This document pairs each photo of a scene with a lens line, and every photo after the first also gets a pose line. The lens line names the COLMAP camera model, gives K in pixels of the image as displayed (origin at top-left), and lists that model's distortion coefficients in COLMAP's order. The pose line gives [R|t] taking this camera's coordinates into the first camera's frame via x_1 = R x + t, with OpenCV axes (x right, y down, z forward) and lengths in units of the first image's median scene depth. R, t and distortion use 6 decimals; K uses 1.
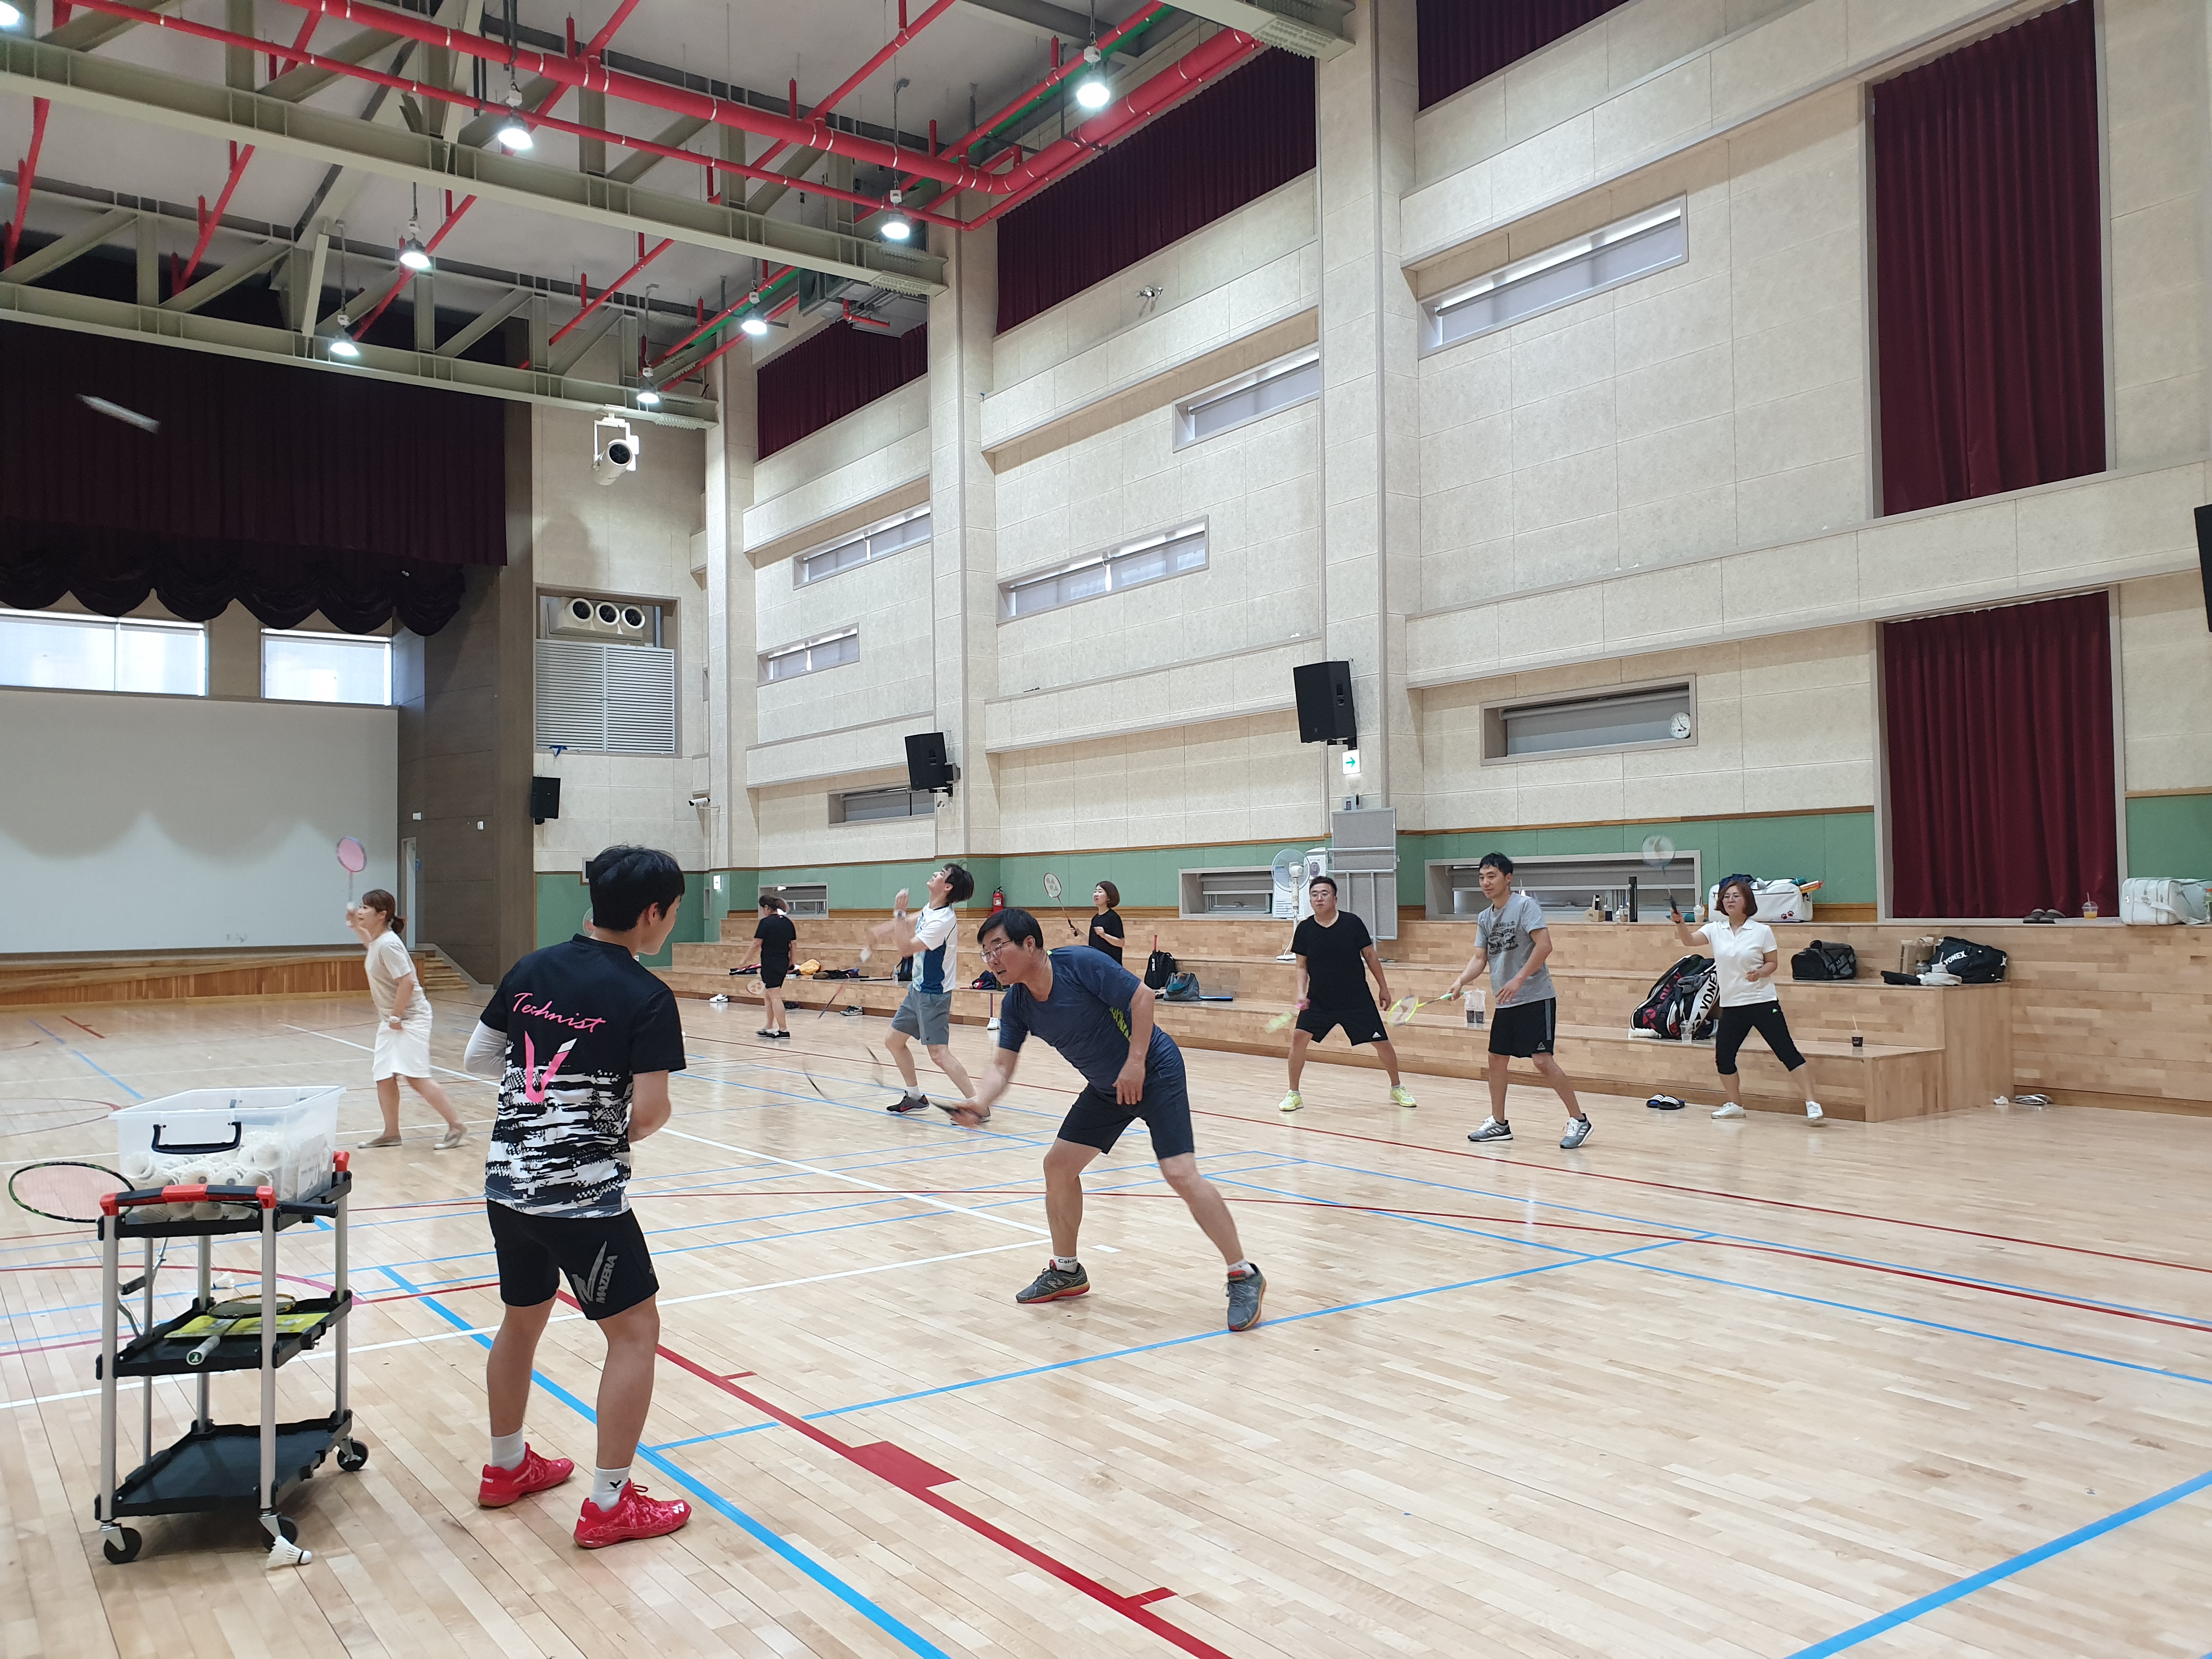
lens RADIAL K [[1726.0, 0, 1098.9], [0, 1726.0, 840.1], [0, 0, 1]] dist [0.026594, -0.010204]
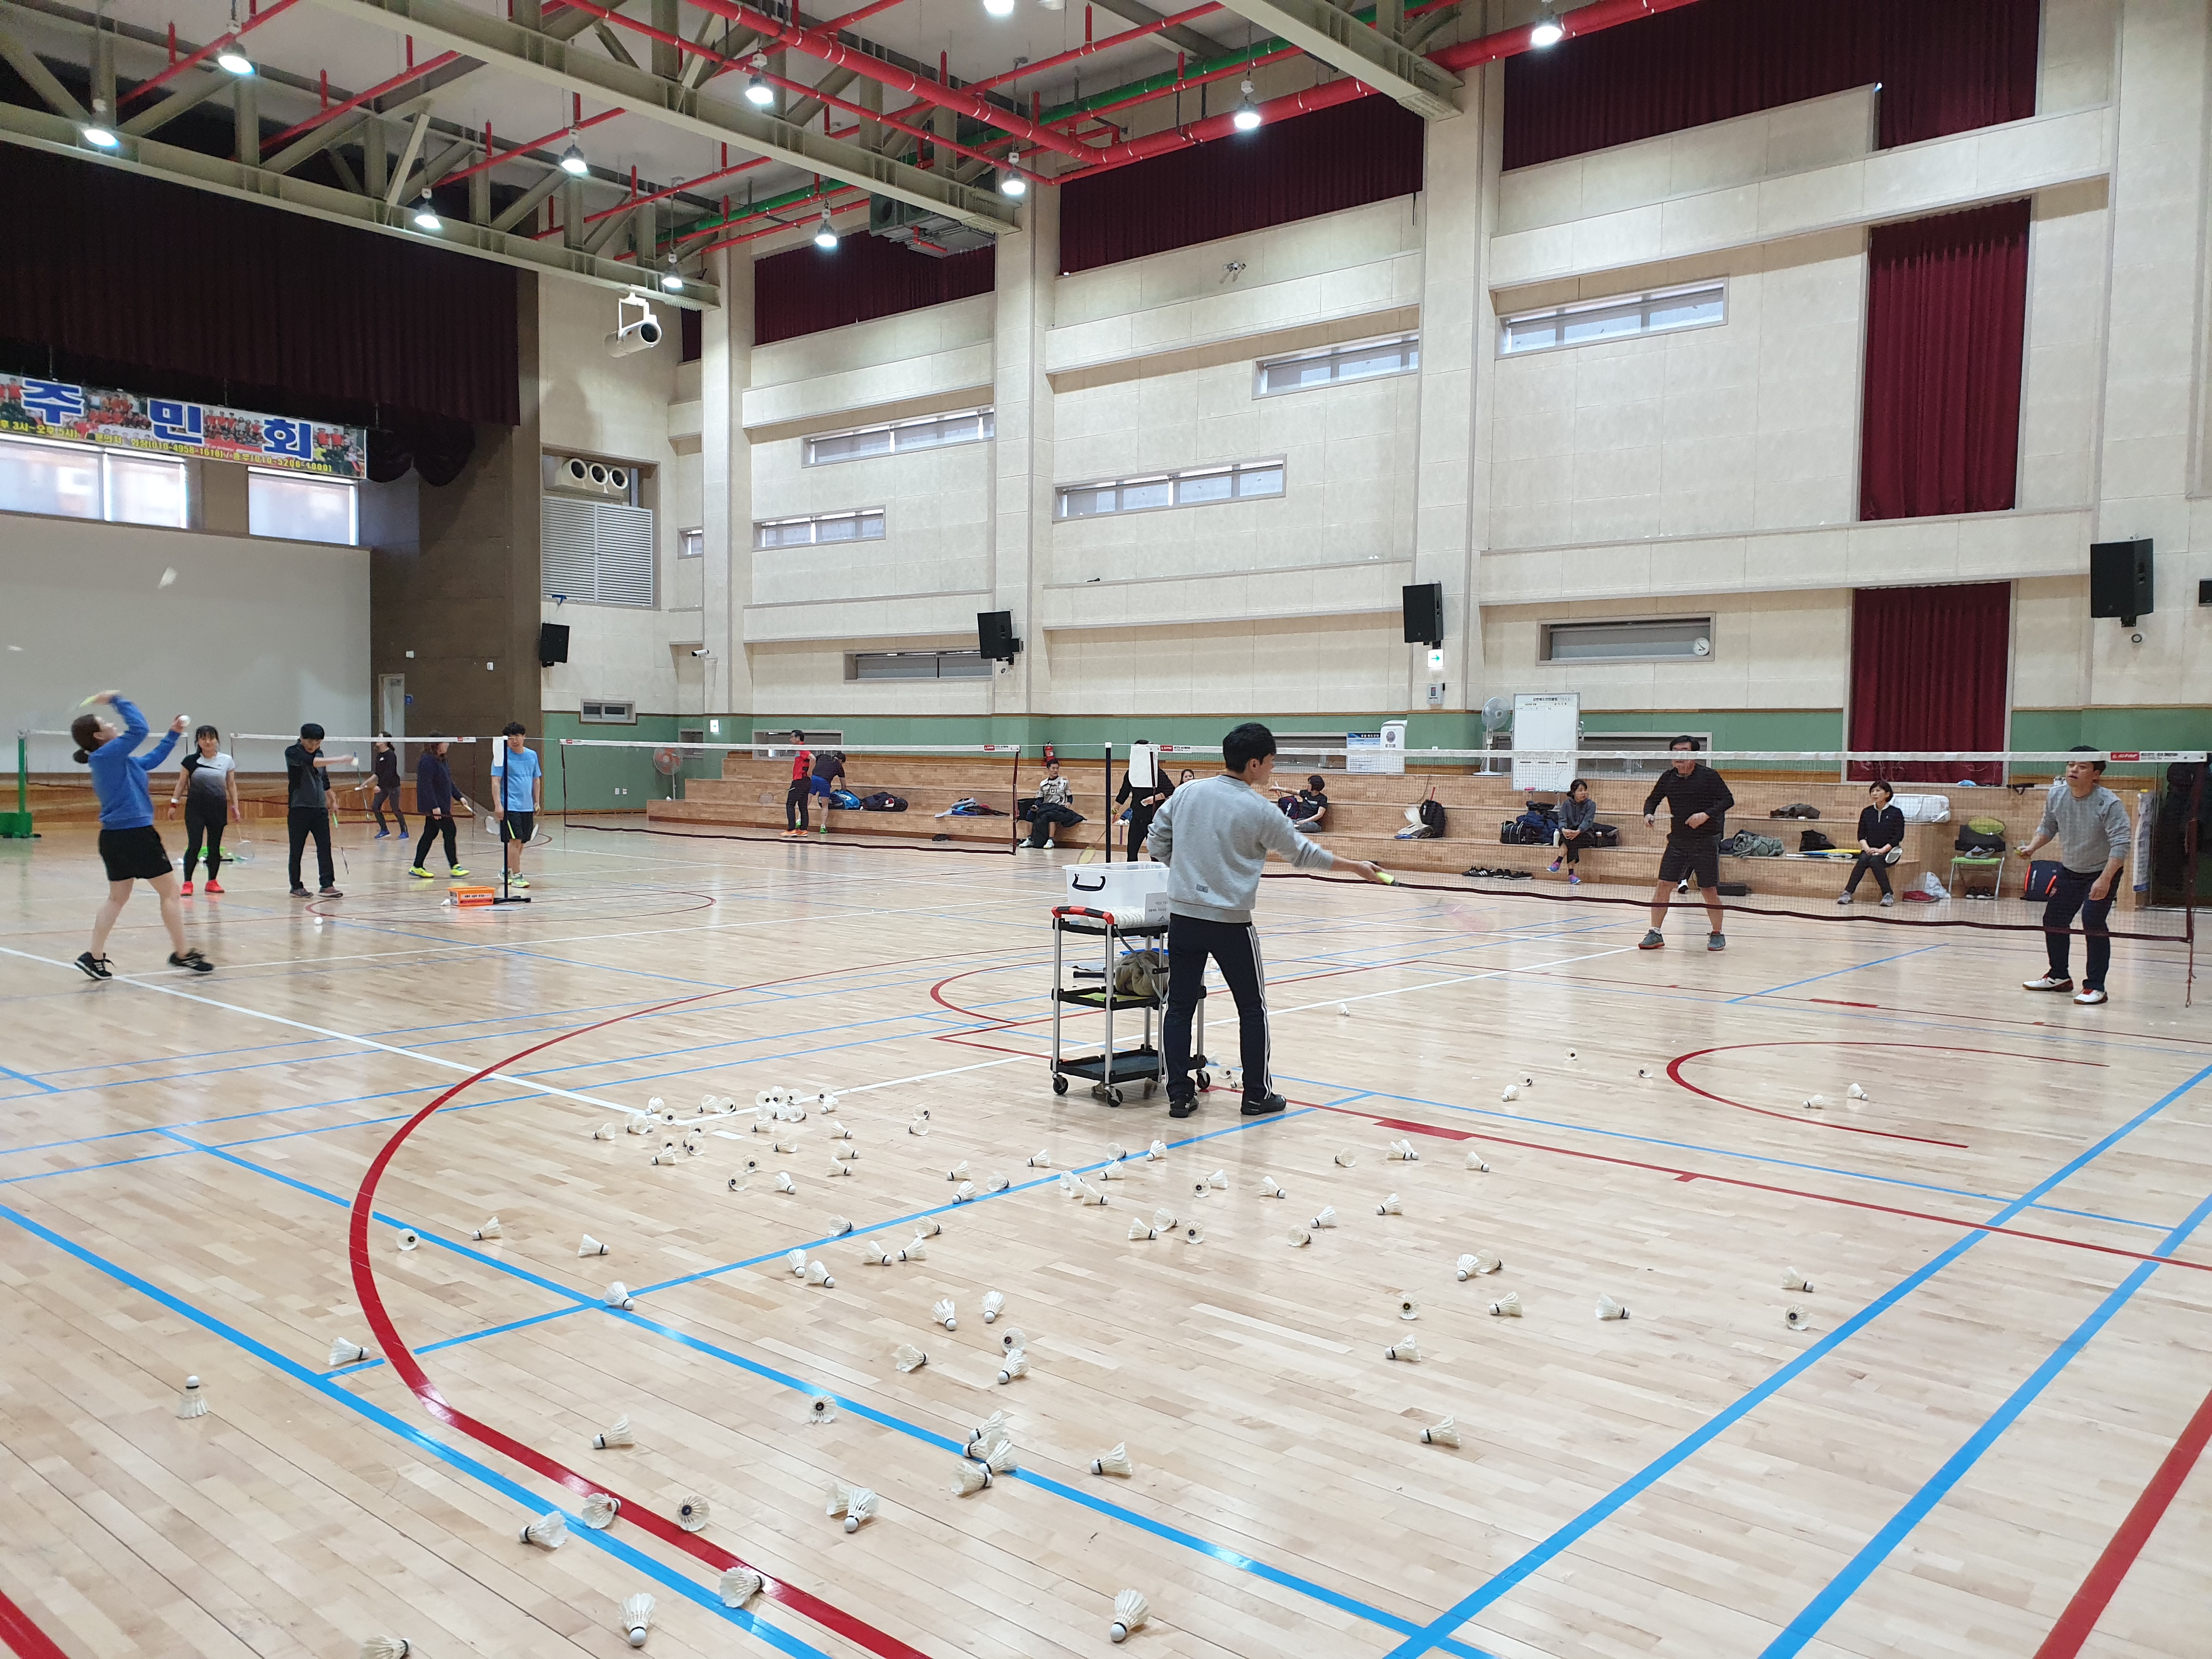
lens RADIAL K [[1726.0, 0, 1094.1], [0, 1726.0, 831.4], [0, 0, 1]] dist [0.026594, -0.010204]
pose [[0.972976, 0.016566, 0.230313, -0.328860], [-0.035436, 0.996320, 0.078040, -0.004532], [-0.228173, -0.084093, 0.969982, -0.208245]]
